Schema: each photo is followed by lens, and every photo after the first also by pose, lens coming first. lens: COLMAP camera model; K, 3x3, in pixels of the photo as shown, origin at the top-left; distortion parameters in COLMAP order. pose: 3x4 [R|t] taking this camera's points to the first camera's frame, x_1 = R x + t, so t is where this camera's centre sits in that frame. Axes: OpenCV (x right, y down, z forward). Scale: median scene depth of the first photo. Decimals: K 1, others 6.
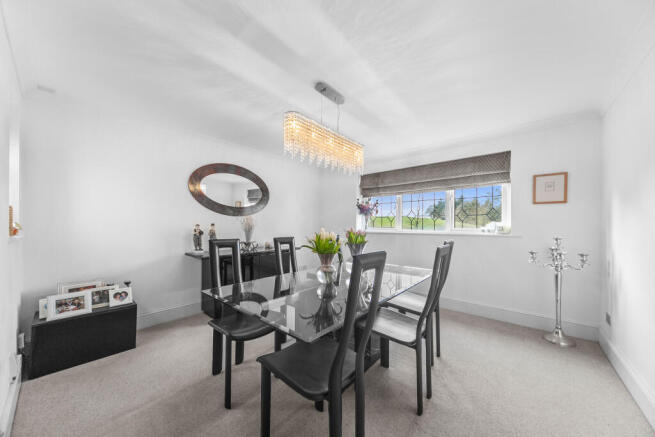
lens RADIAL K [[226.9, 0, 327.1], [0, 226.9, 226.4], [0, 0, 1]] dist [0.002107, 0.000038]
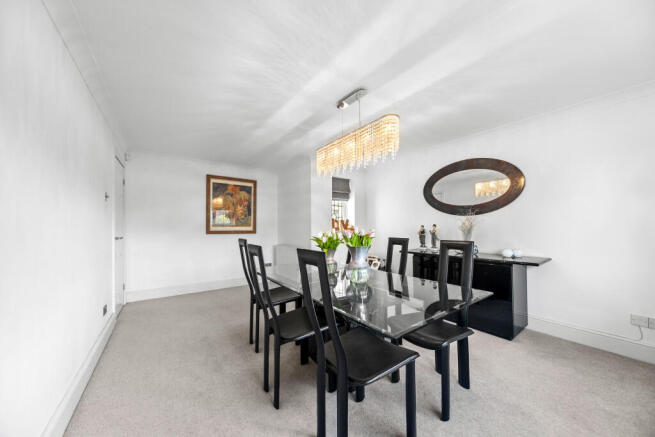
lens RADIAL K [[226.9, 0, 327.1], [0, 226.9, 226.4], [0, 0, 1]] dist [0.002107, 0.000038]
pose [[-0.253434, -0.000008, -0.967353, 0.686215], [0.005671, 0.999983, -0.001494, -0.004768], [0.967336, -0.005864, -0.253430, 0.778768]]
